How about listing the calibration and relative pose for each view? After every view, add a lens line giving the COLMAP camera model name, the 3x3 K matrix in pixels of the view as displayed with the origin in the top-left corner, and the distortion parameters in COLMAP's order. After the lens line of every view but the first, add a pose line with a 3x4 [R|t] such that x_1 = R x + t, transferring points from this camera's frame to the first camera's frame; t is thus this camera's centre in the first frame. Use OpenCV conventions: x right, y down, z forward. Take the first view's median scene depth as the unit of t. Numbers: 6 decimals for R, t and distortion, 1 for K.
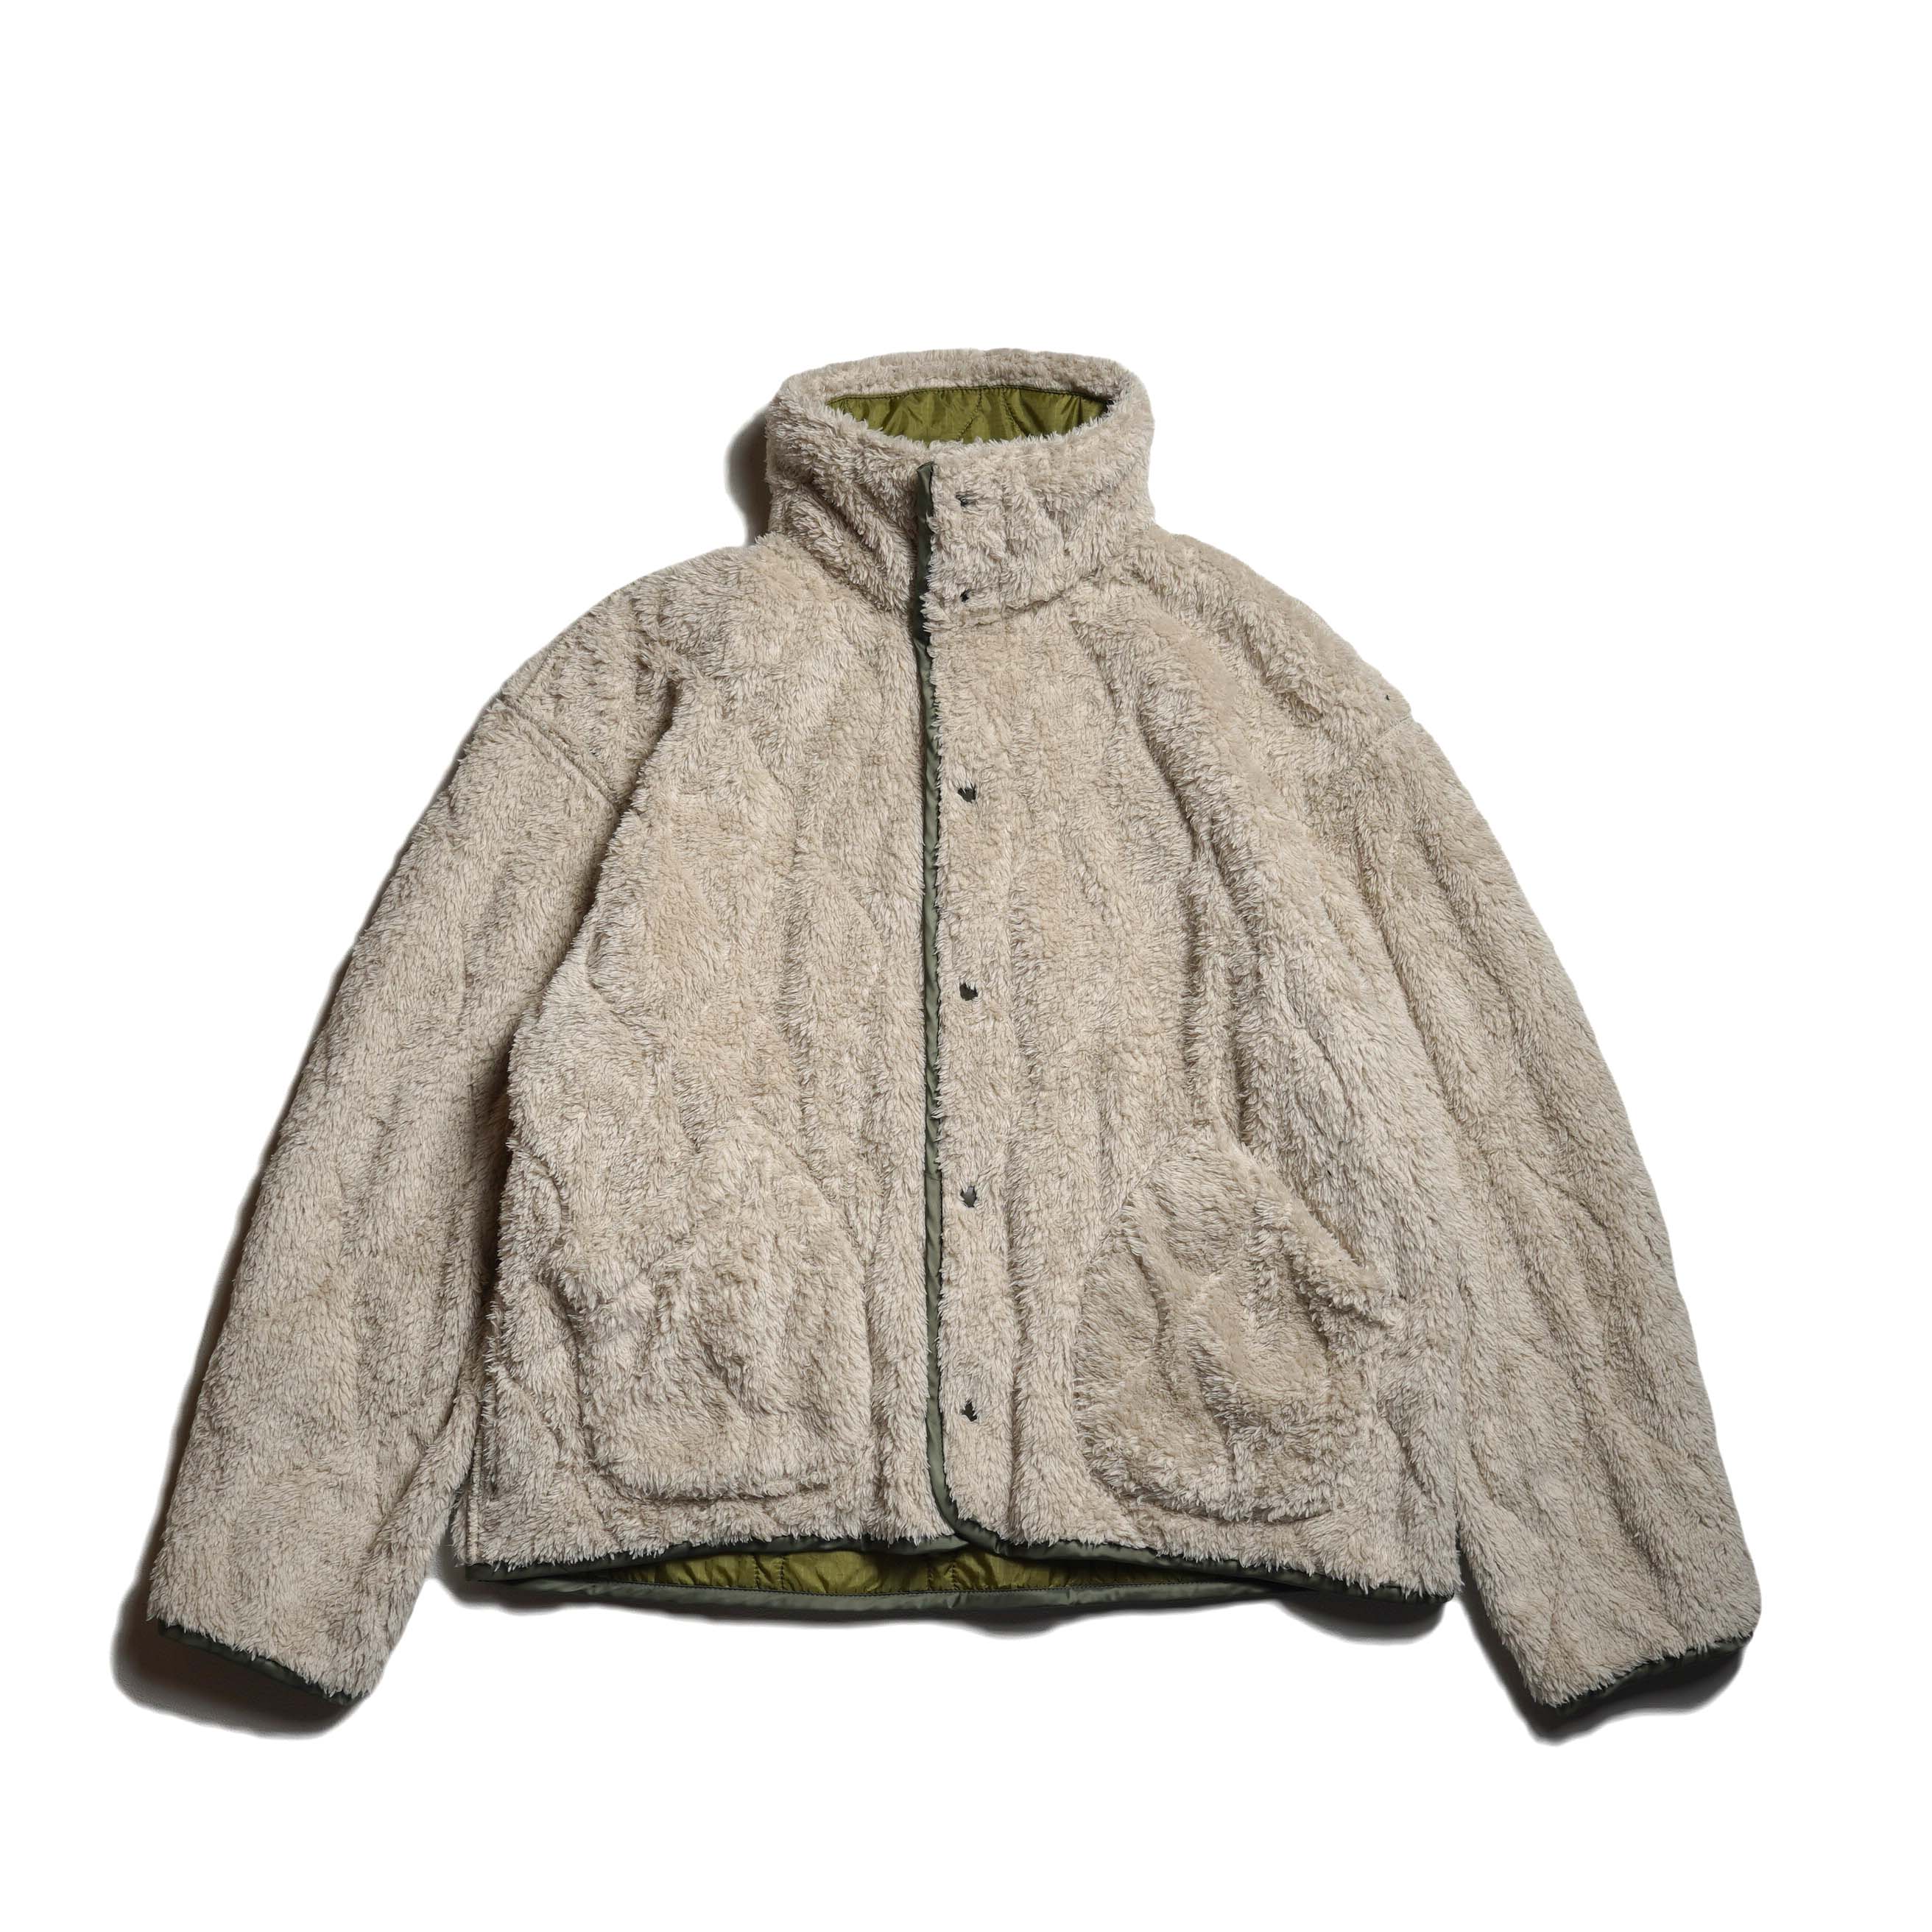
lens RADIAL K [[2242.9, 0, 966.0], [0, 2242.9, 966.0], [0, 0, 1]] dist [-0.013109, -0.104624]
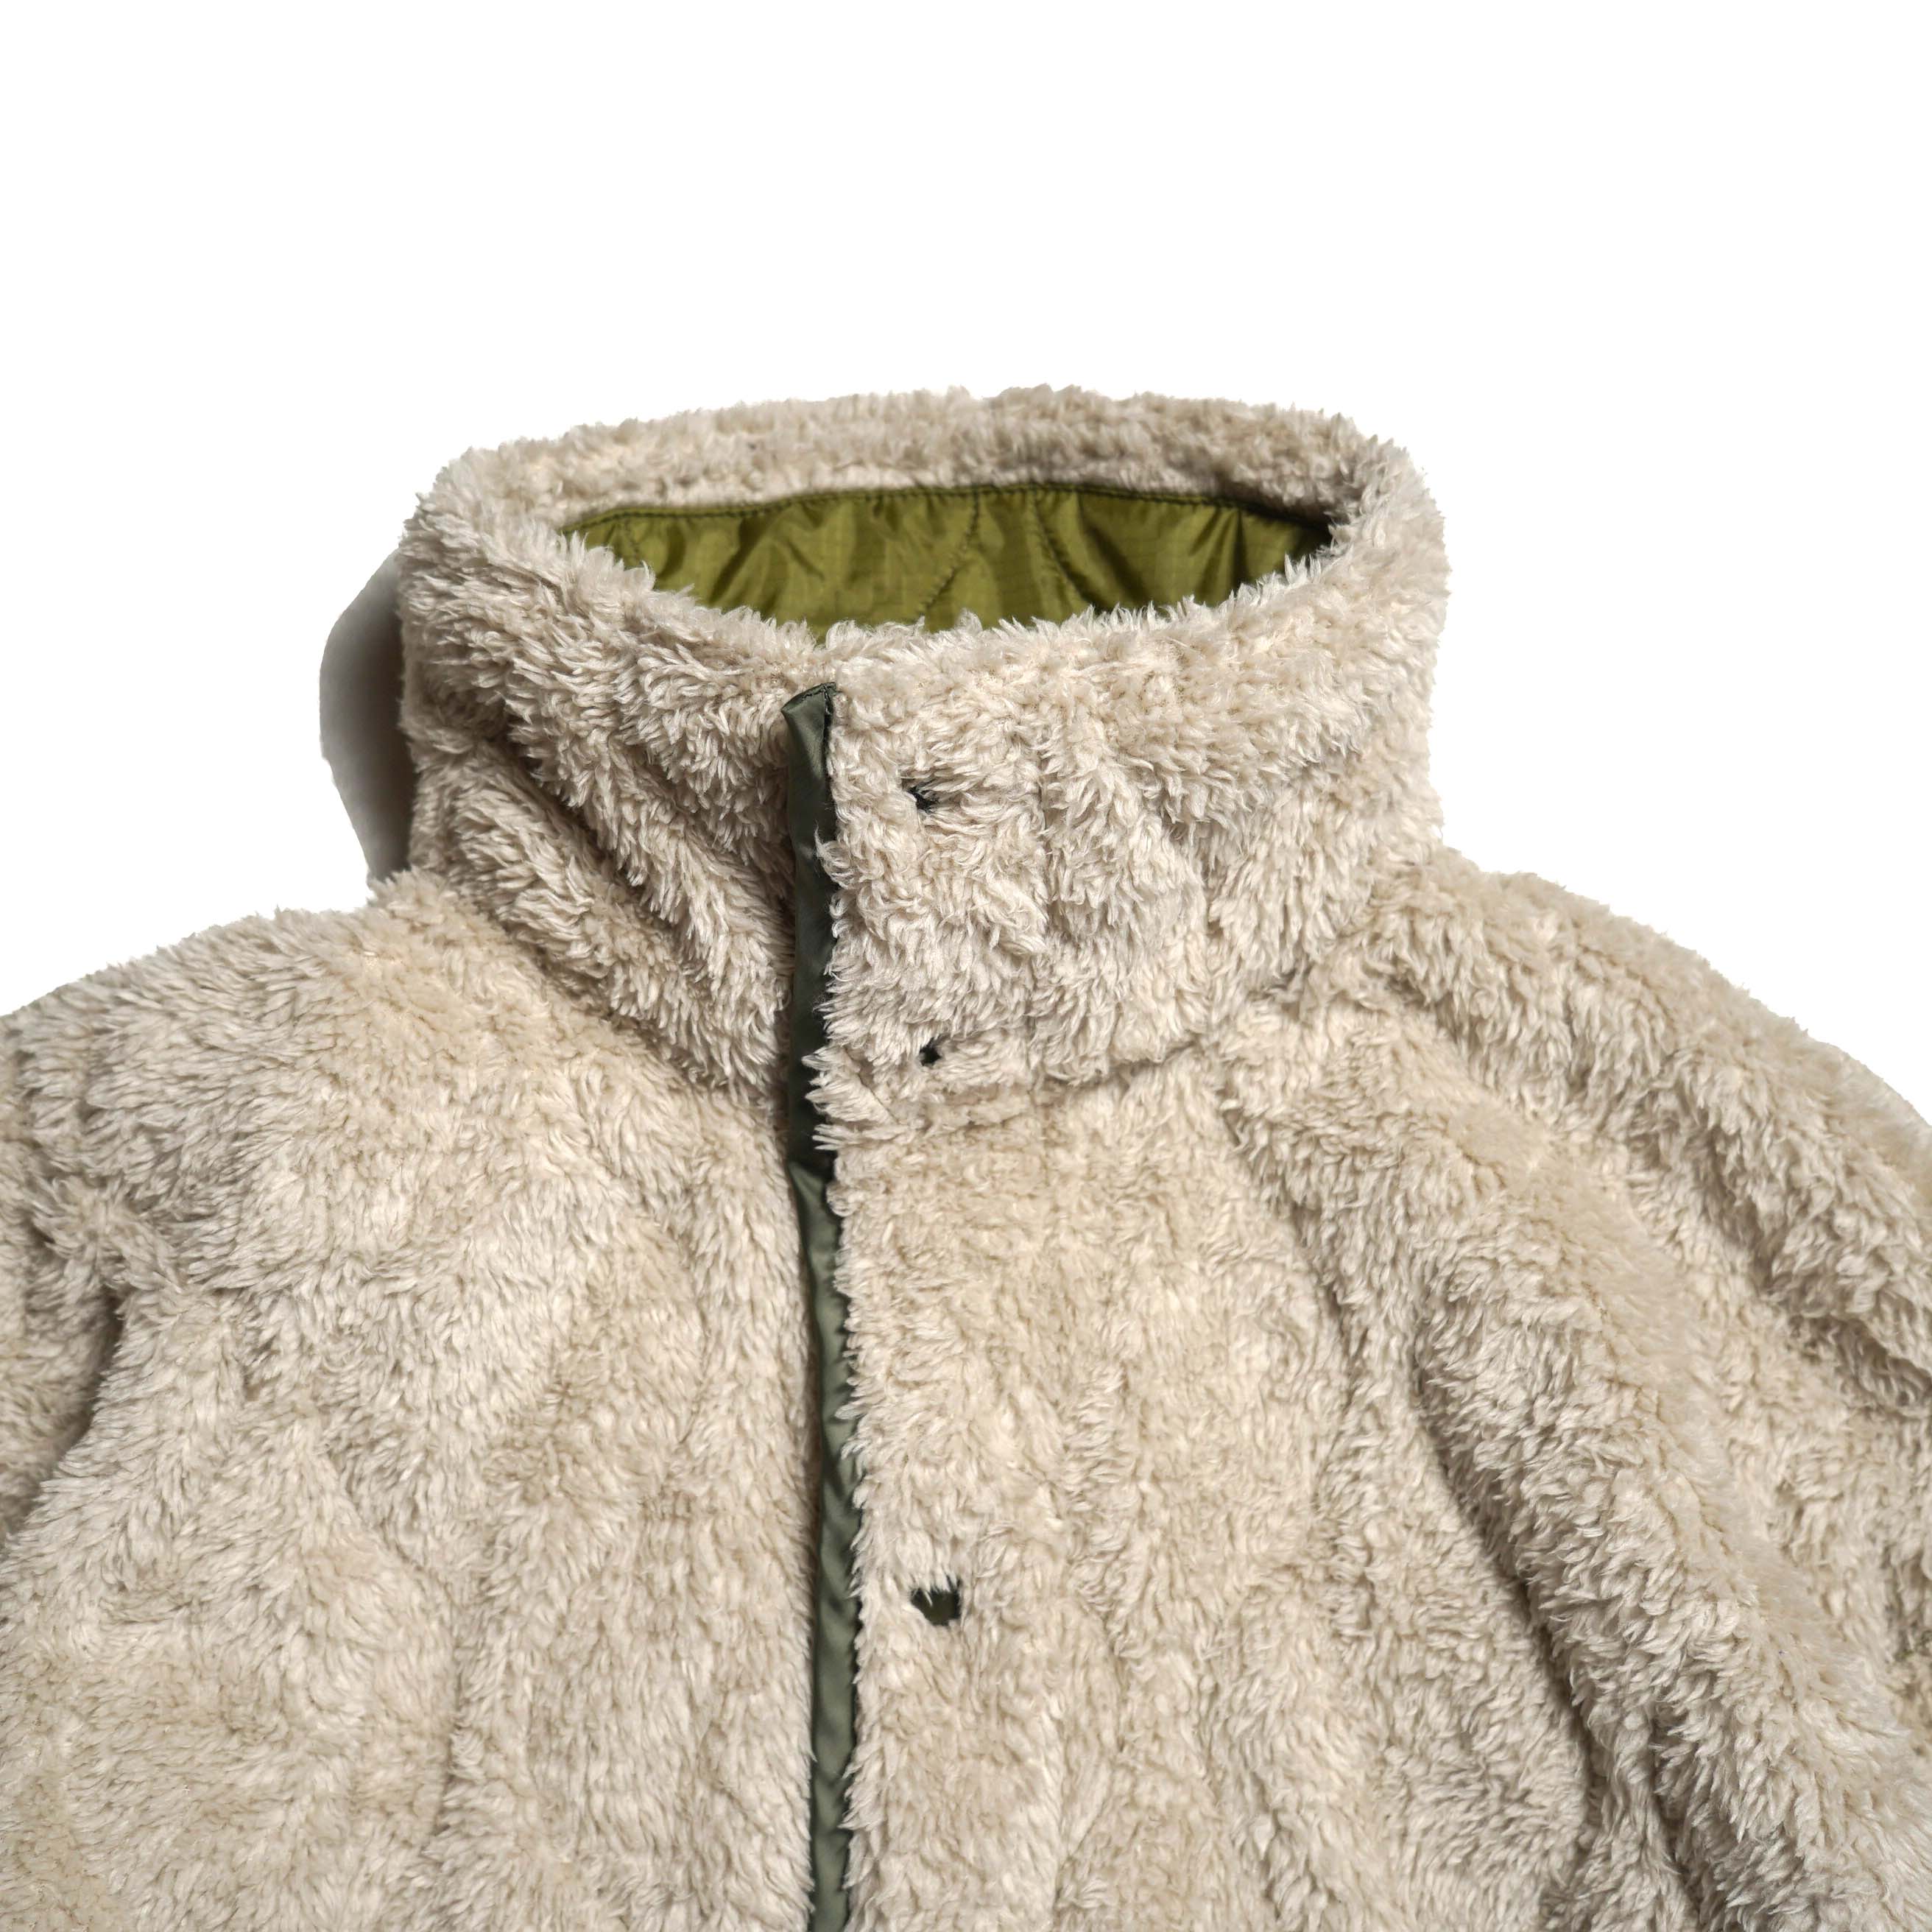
lens RADIAL K [[2163.0, 0, 966.0], [0, 2163.0, 966.0], [0, 0, 1]] dist [-0.010807, -0.001466]
pose [[0.999996, 0.001142, -0.002483, 0.005954], [-0.001335, 0.996846, -0.079350, -0.152714], [0.002384, 0.079353, 0.996844, 0.660921]]
